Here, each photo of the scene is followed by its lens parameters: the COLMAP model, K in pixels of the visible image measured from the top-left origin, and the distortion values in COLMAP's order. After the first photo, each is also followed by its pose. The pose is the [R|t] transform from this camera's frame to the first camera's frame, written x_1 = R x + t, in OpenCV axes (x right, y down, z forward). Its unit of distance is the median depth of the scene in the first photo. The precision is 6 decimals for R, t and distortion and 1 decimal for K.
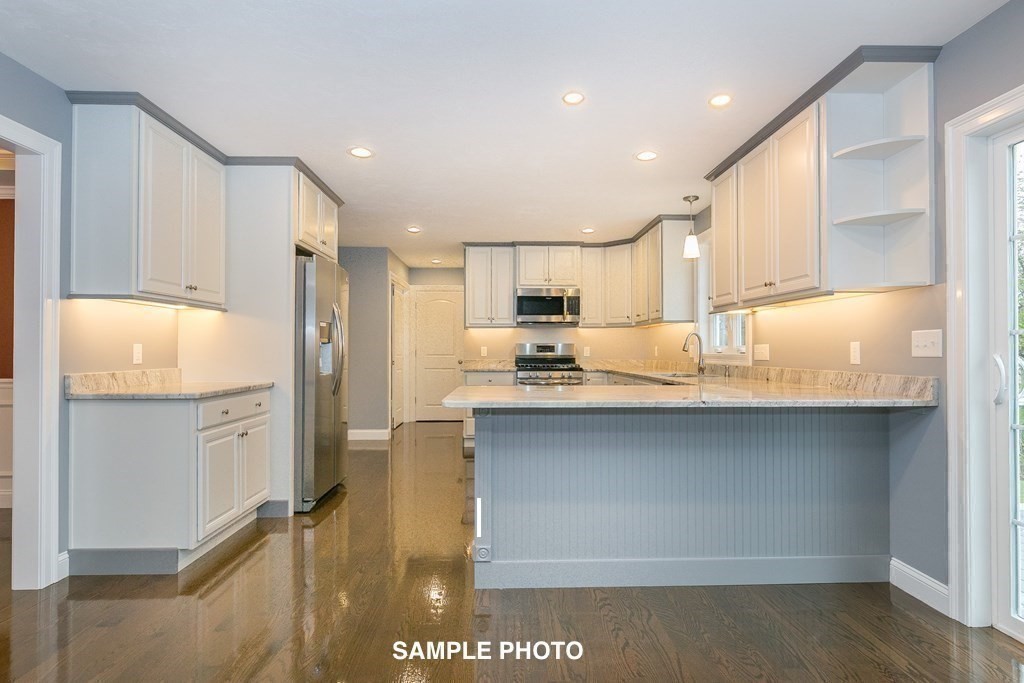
lens RADIAL K [[550.7, 0, 512.9], [0, 550.7, 344.1], [0, 0, 1]] dist [-0.001729, -0.000045]
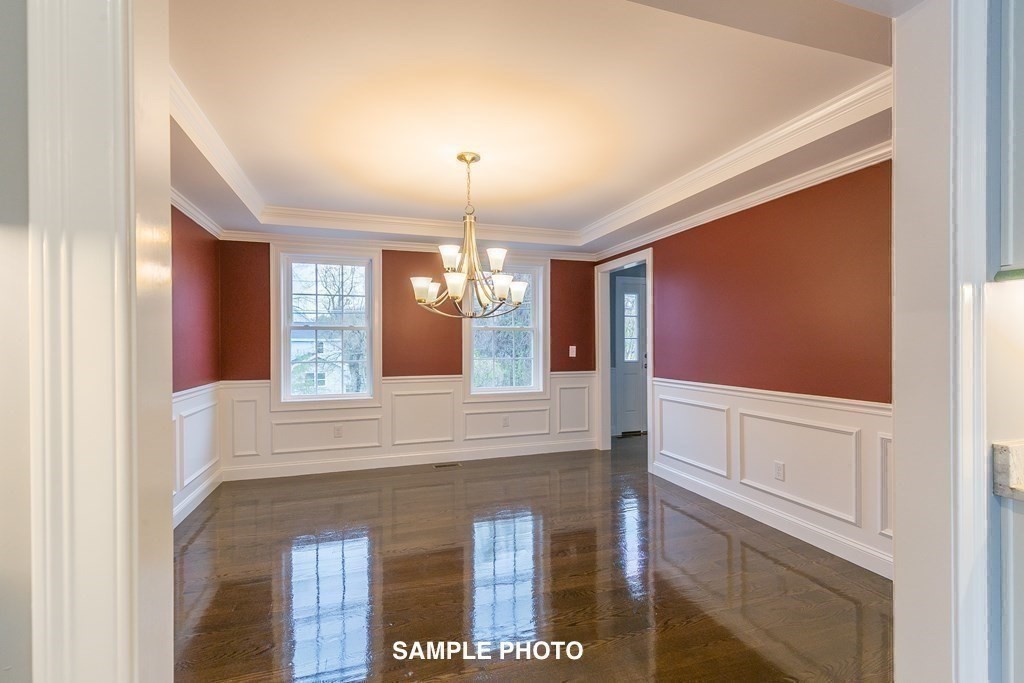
lens RADIAL K [[472.4, 0, 513.2], [0, 472.4, 345.2], [0, 0, 1]] dist [0.008465, -0.000441]
pose [[0.263496, 0.001812, -0.964659, -0.277868], [0.013120, 0.999899, 0.005462, -0.018783], [0.964571, -0.014096, 0.263445, 0.260285]]
